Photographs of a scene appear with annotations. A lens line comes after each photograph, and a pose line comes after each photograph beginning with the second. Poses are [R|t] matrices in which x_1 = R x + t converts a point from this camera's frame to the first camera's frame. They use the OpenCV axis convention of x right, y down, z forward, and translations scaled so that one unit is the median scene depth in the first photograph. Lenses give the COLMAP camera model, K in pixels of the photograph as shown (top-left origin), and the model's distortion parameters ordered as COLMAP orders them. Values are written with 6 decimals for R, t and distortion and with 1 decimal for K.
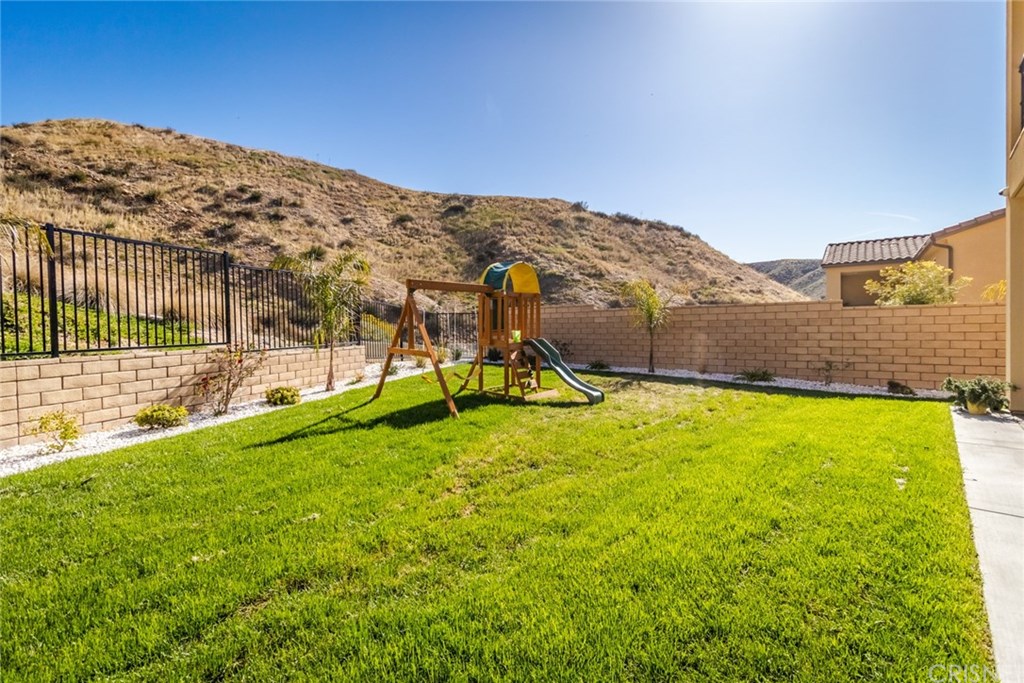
lens RADIAL K [[473.6, 0, 508.1], [0, 473.6, 332.1], [0, 0, 1]] dist [0.002125, 0.001079]
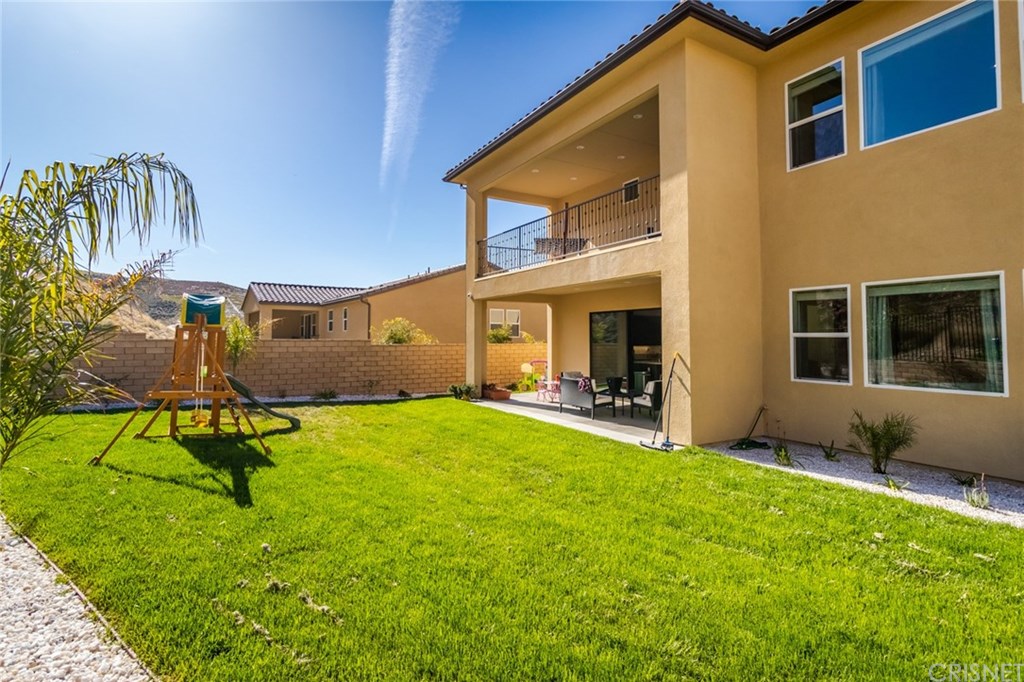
lens RADIAL K [[473.6, 0, 508.1], [0, 473.6, 331.6], [0, 0, 1]] dist [0.002125, 0.001079]
pose [[0.326764, 0.040647, 0.944232, -0.574958], [0.008369, 0.998911, -0.045897, -0.019671], [-0.945069, 0.022900, 0.326068, 0.091597]]
